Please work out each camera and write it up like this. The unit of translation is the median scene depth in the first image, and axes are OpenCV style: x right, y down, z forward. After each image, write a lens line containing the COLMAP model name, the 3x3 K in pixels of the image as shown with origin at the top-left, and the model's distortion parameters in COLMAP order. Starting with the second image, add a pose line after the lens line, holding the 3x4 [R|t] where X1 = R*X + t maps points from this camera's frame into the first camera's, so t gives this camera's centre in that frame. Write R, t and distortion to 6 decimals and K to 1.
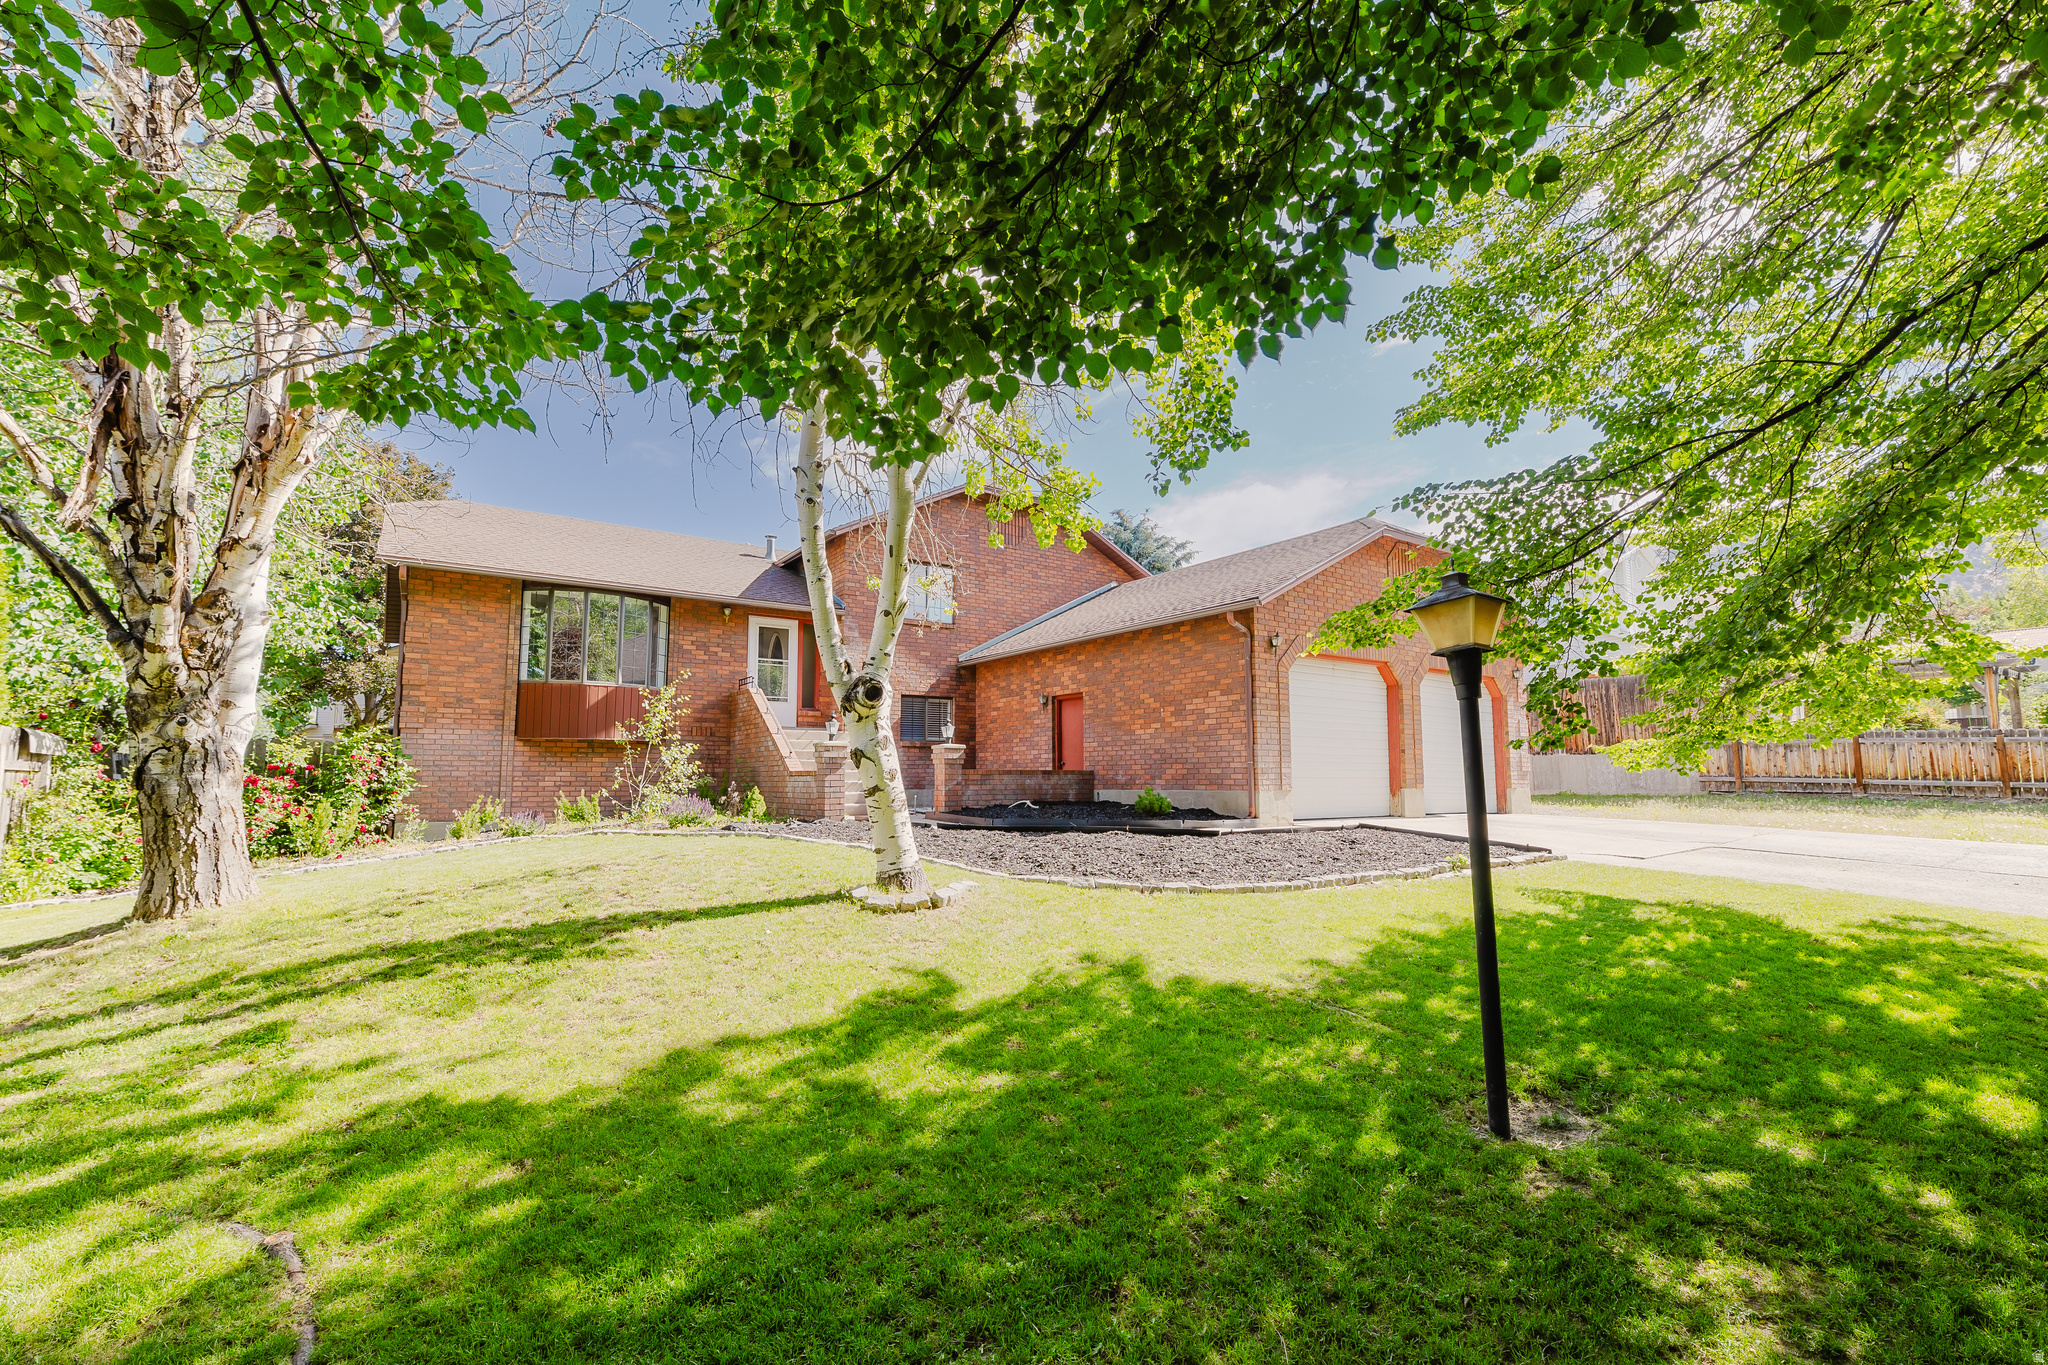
lens RADIAL K [[900.8, 0, 1019.5], [0, 900.8, 684.1], [0, 0, 1]] dist [-0.000937, -0.000677]
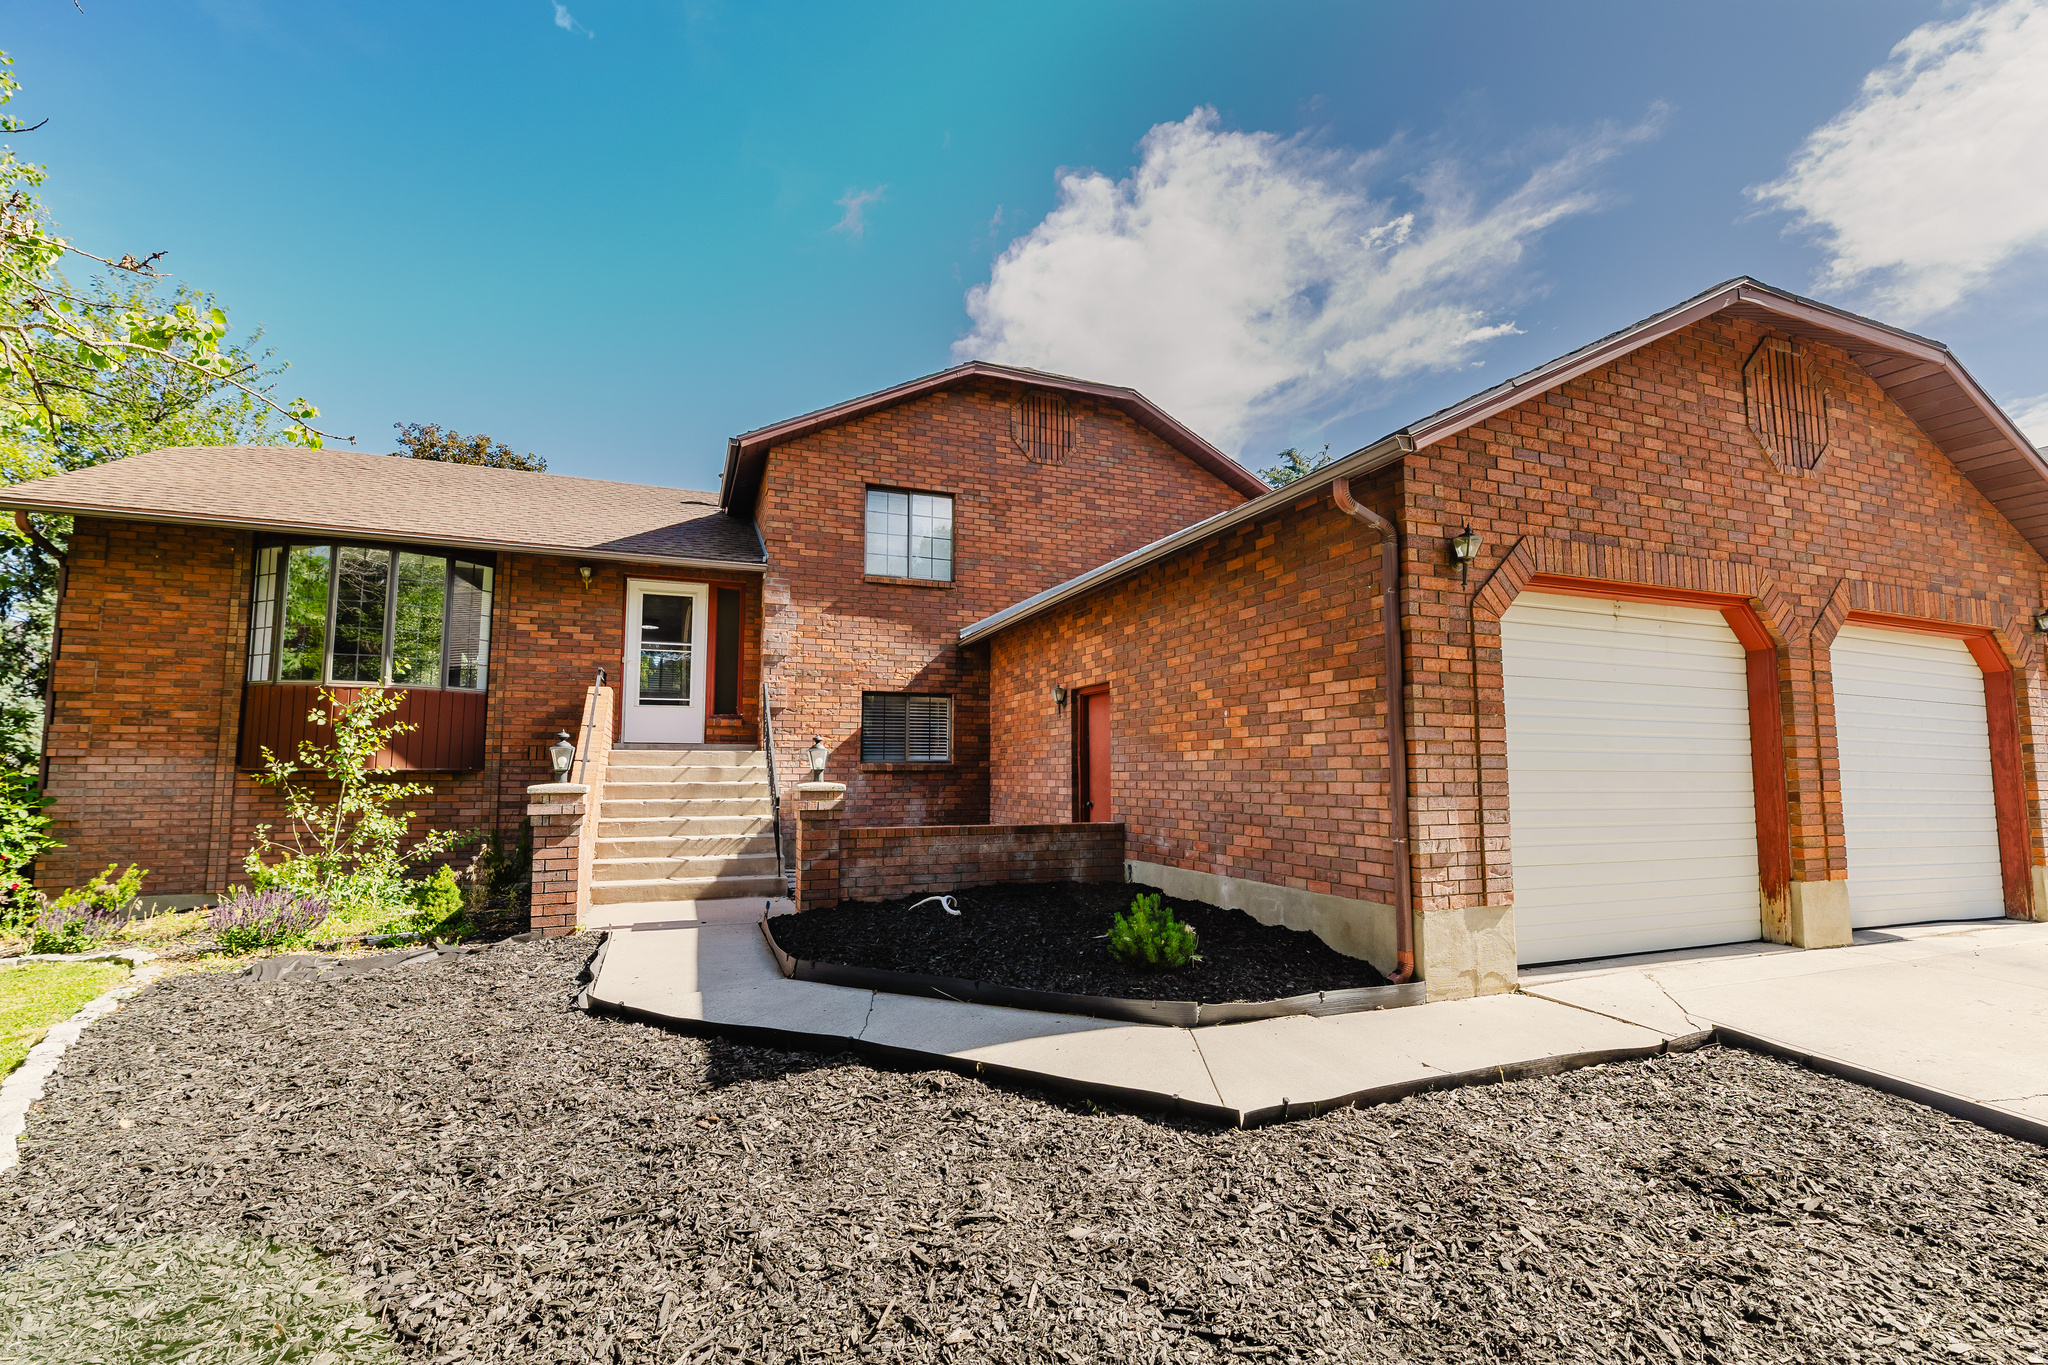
lens RADIAL K [[900.8, 0, 1019.5], [0, 900.8, 684.1], [0, 0, 1]] dist [-0.000937, -0.000677]
pose [[0.972381, -0.021489, -0.232406, 0.377785], [0.022674, 0.999740, 0.002429, 0.020587], [0.232294, -0.007631, 0.972616, 1.144683]]
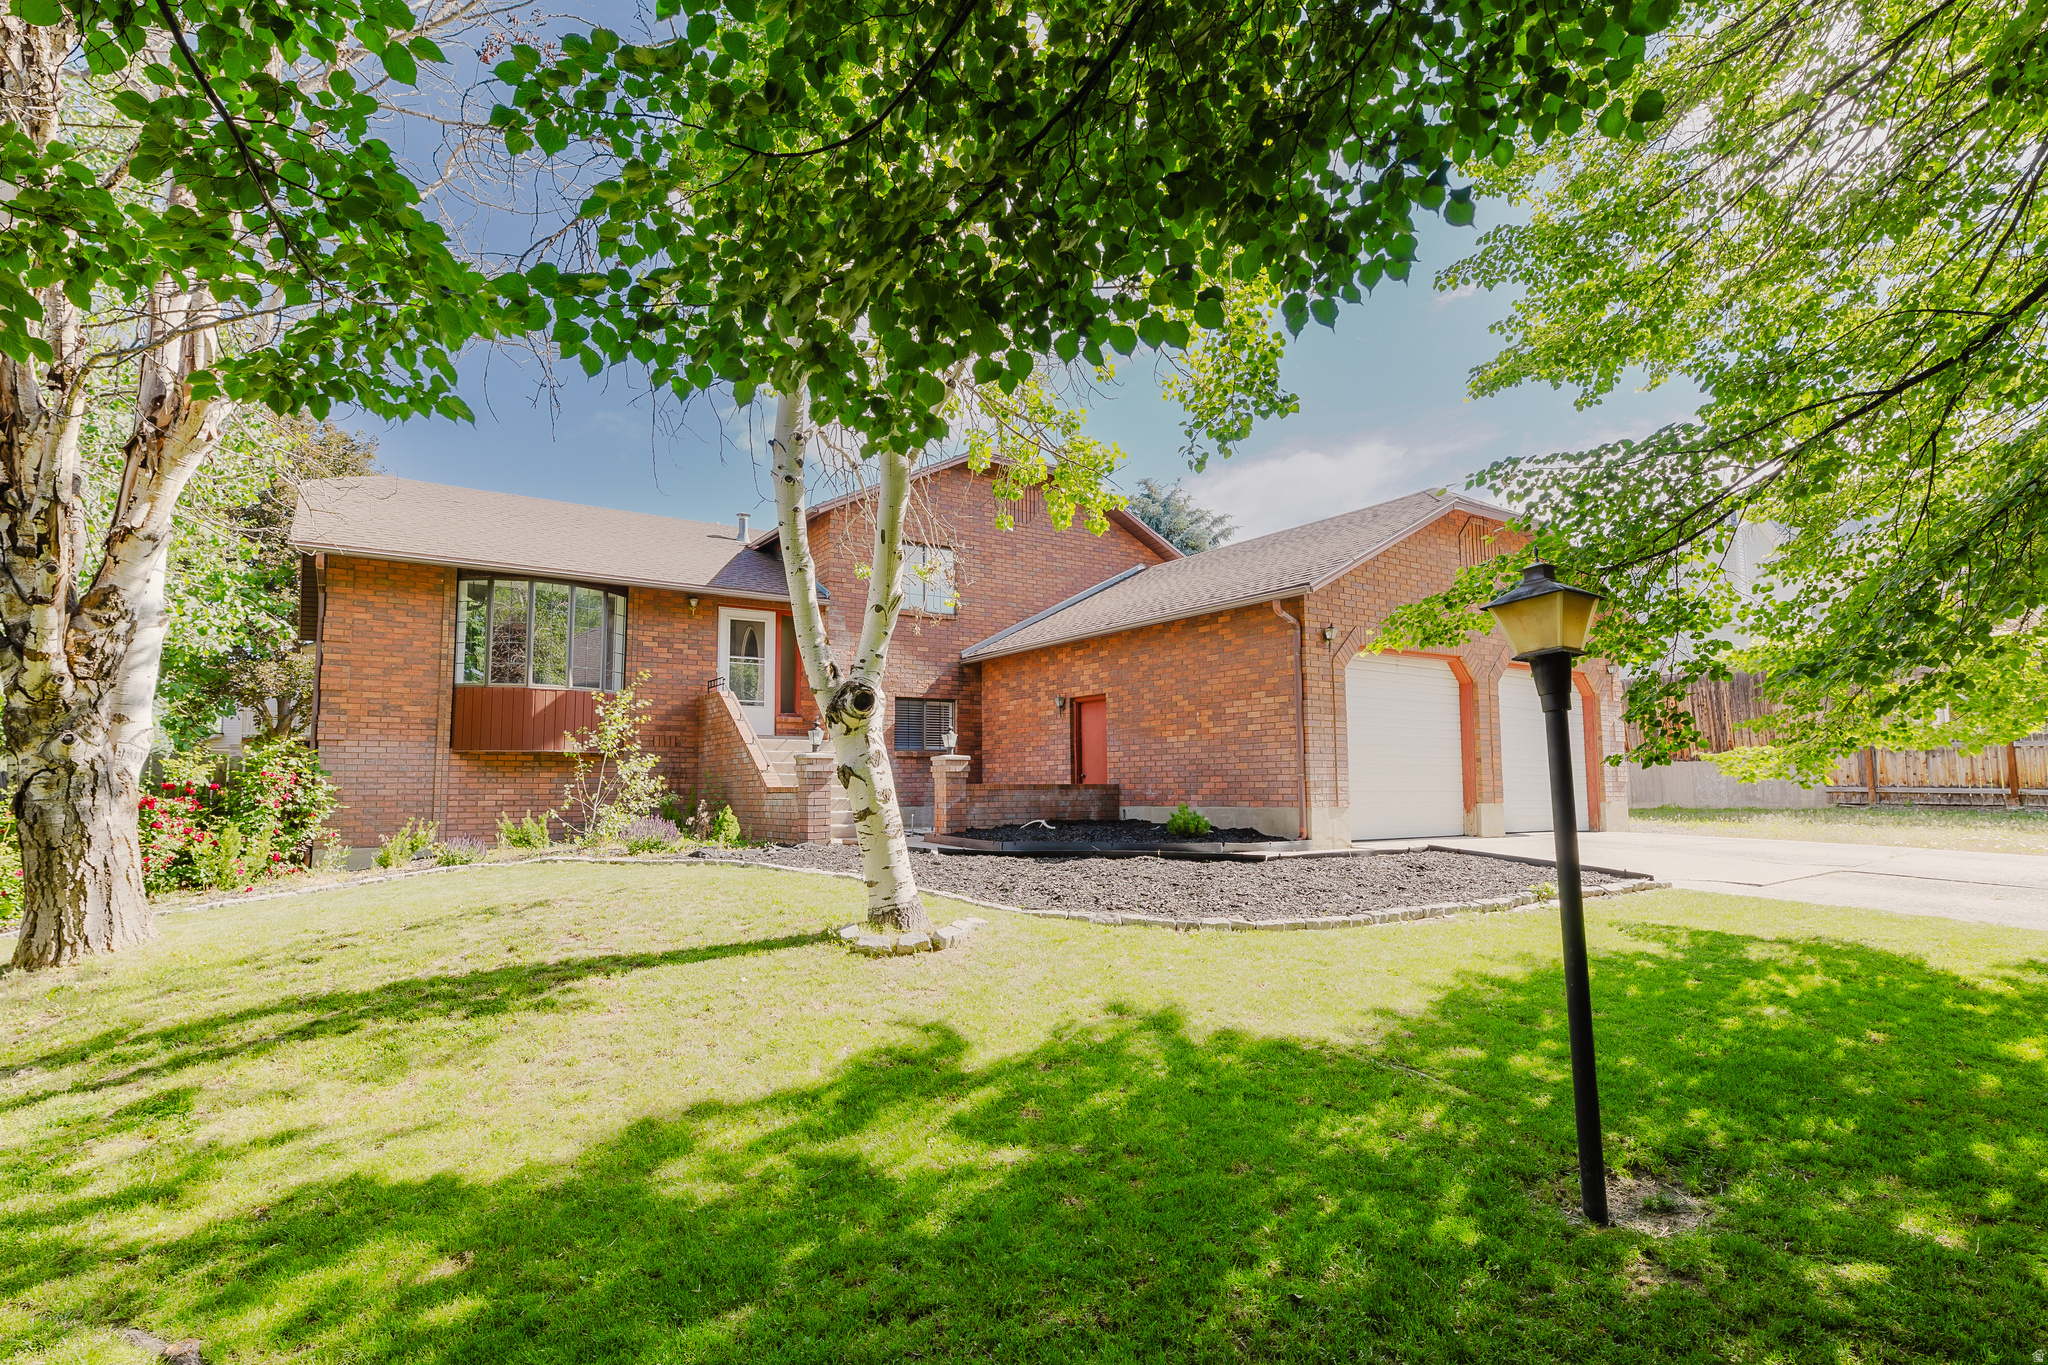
lens RADIAL K [[1044.2, 0, 1024.0], [0, 1044.2, 682.5], [0, 0, 1]] dist [-0.000654, 0.000319]
pose [[0.999954, -0.005870, -0.007558, -0.000759], [0.005877, 0.999982, 0.000888, -0.007647], [0.007553, -0.000932, 0.999971, 0.000210]]
